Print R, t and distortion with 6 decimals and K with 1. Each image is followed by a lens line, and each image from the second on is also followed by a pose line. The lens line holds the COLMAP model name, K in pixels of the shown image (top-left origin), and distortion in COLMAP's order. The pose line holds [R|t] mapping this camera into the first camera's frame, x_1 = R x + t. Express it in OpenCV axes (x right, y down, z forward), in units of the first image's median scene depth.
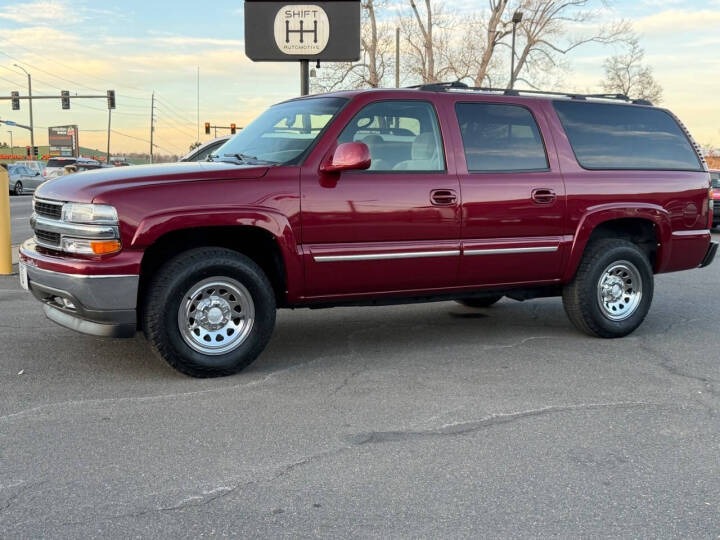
lens RADIAL K [[835.4, 0, 360.0], [0, 835.4, 270.0], [0, 0, 1]] dist [0.173675, -0.316405]
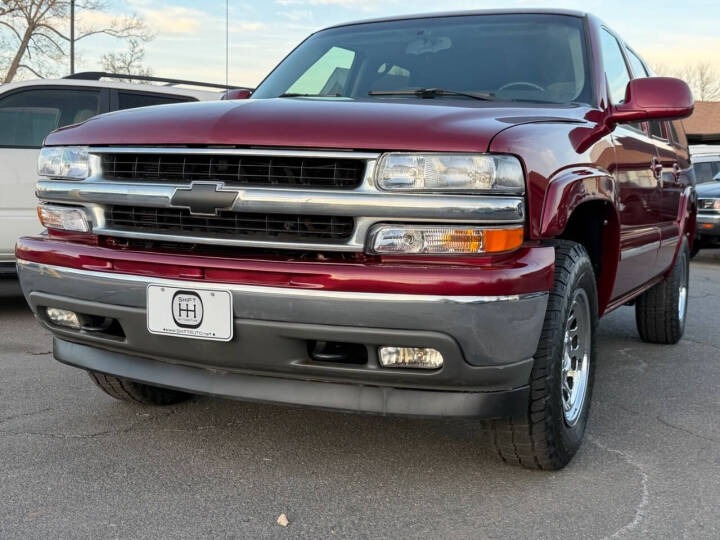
lens RADIAL K [[875.1, 0, 360.0], [0, 875.1, 270.0], [0, 0, 1]] dist [0.194766, -0.453525]
pose [[0.813598, -0.039302, 0.580099, -0.553842], [0.047588, 0.998867, 0.000931, -0.011133], [-0.579478, 0.026848, 0.814546, 0.505463]]
